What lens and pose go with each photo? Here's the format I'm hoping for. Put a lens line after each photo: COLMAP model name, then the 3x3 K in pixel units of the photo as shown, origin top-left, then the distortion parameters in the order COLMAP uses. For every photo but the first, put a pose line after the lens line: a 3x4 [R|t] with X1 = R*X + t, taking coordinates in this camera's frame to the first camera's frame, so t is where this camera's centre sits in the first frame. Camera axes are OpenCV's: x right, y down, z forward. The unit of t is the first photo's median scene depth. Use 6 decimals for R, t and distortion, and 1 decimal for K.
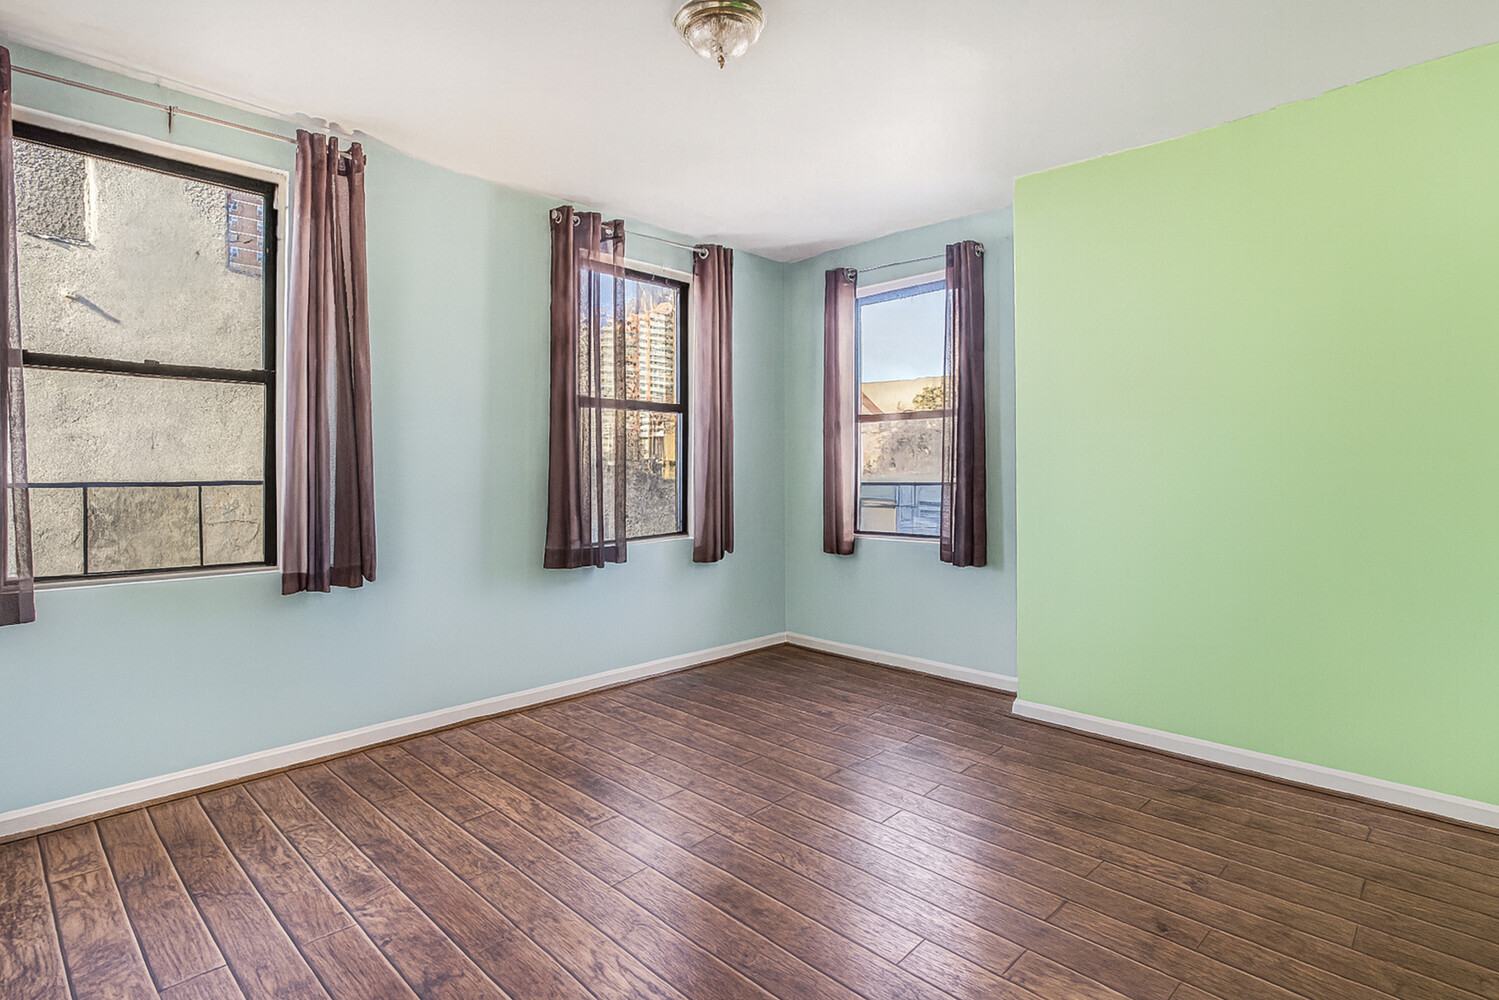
lens RADIAL K [[729.7, 0, 749.5], [0, 729.7, 500.0], [0, 0, 1]] dist [-0.000514, -0.000263]
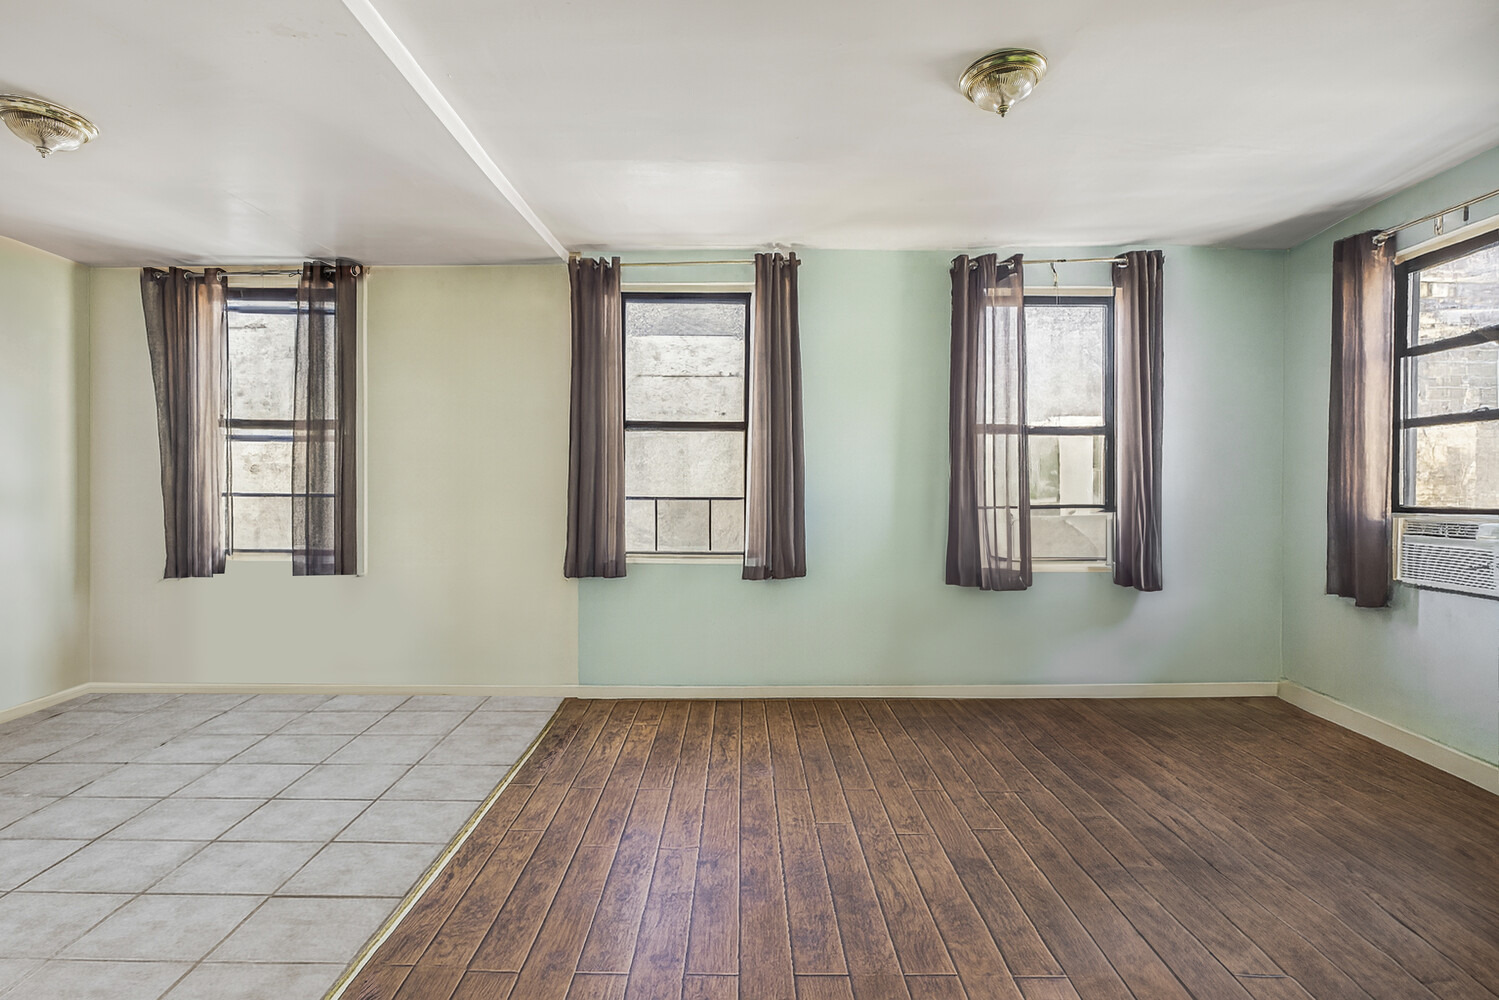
lens RADIAL K [[729.7, 0, 749.5], [0, 729.7, 500.0], [0, 0, 1]] dist [-0.000514, -0.000263]
pose [[0.683613, 0.010144, -0.729774, 0.405321], [-0.037621, 0.999064, -0.021353, 0.009794], [0.728874, 0.042052, 0.683355, 0.019051]]
